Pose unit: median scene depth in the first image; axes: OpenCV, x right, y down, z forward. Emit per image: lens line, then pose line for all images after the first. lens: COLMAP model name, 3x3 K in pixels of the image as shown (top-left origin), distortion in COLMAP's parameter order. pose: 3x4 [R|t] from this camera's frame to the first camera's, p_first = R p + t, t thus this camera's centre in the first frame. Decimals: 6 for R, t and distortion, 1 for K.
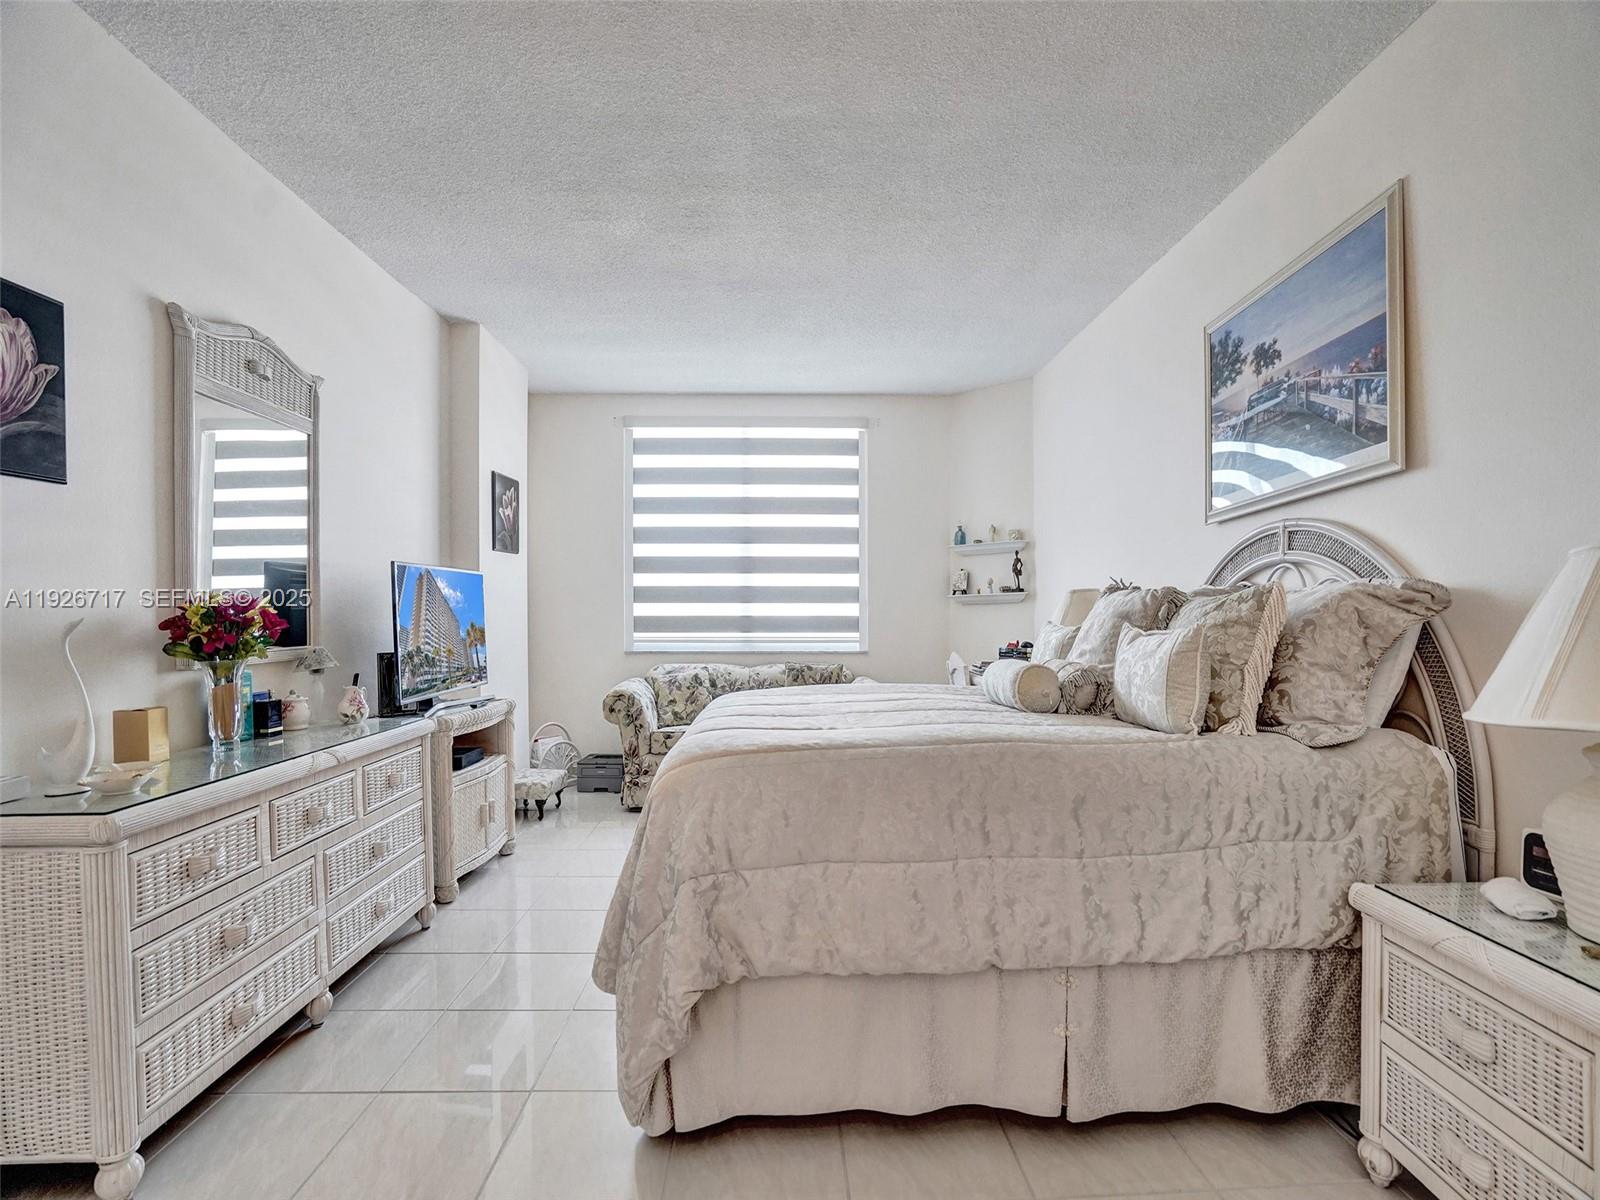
lens RADIAL K [[752.5, 0, 799.1], [0, 752.5, 607.7], [0, 0, 1]] dist [-0.016151, 0.000904]
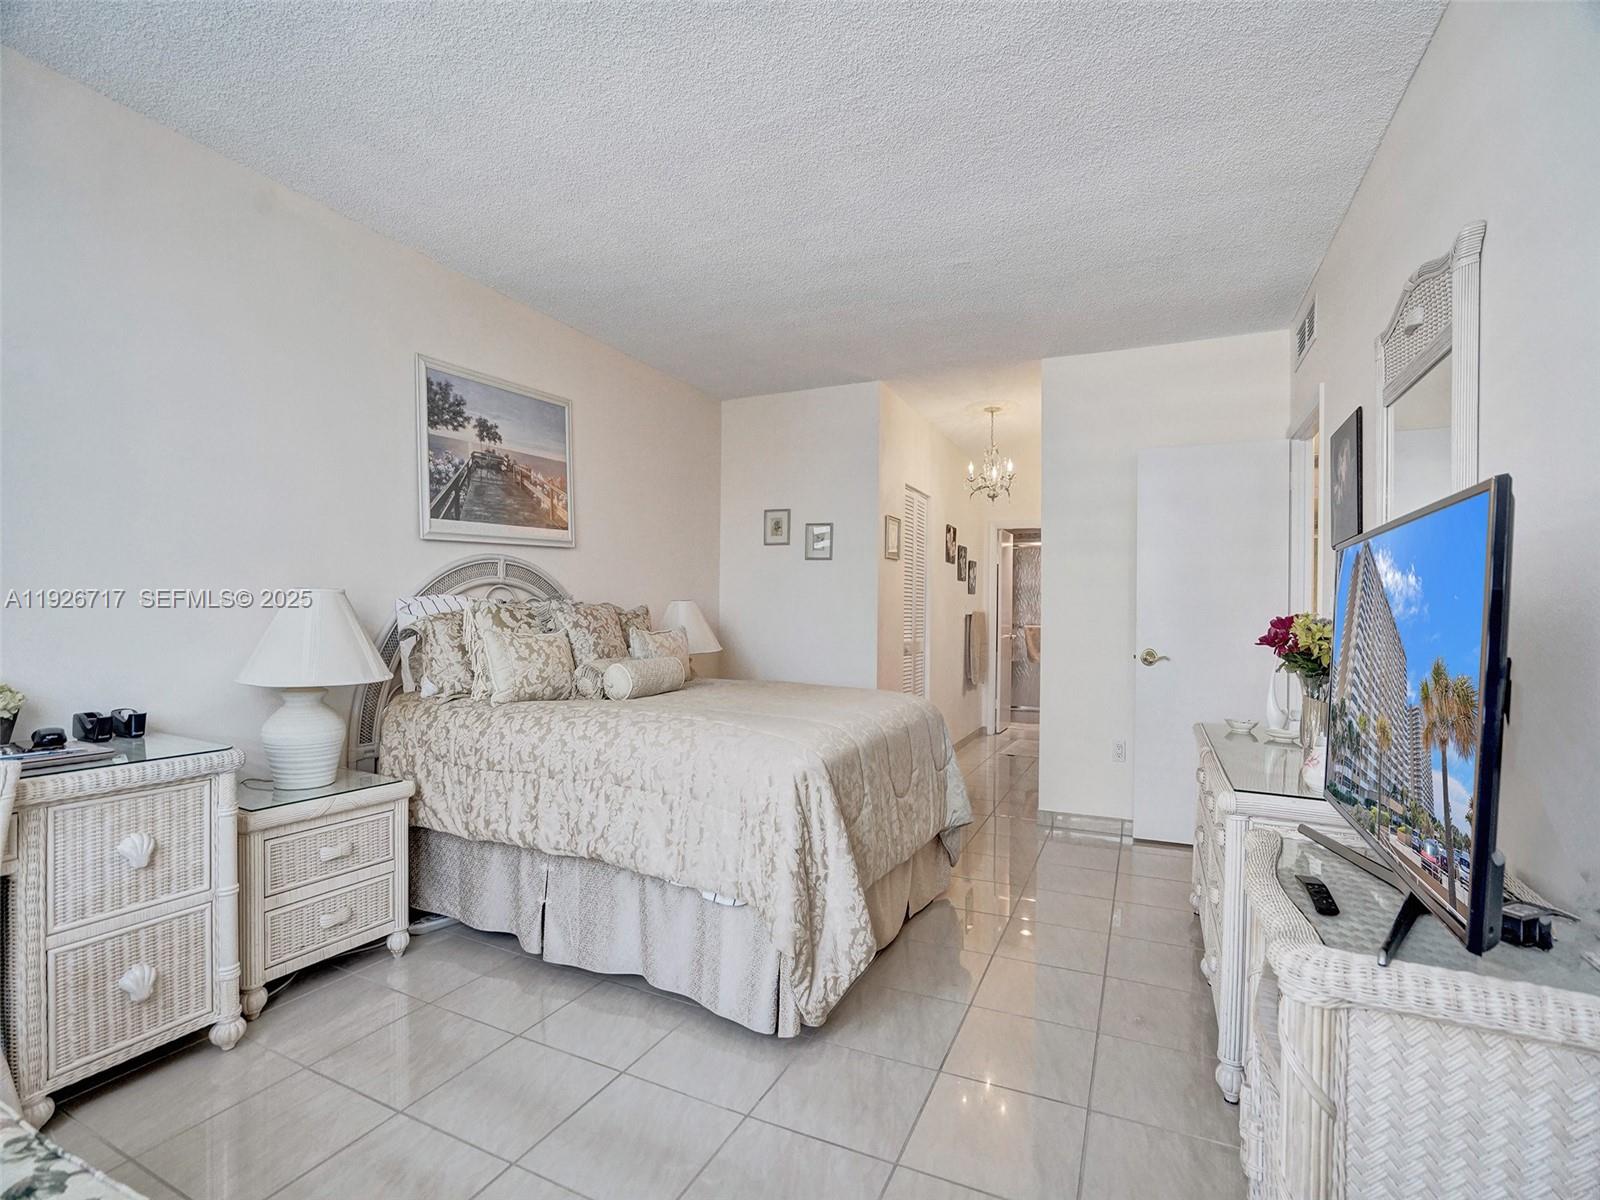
lens RADIAL K [[752.5, 0, 793.4], [0, 752.5, 609.8], [0, 0, 1]] dist [-0.016151, 0.000904]
pose [[-0.900282, 0.001471, 0.435304, -0.475963], [-0.002576, 0.999959, -0.008706, 0.001060], [-0.435299, -0.008959, -0.900241, 1.989815]]
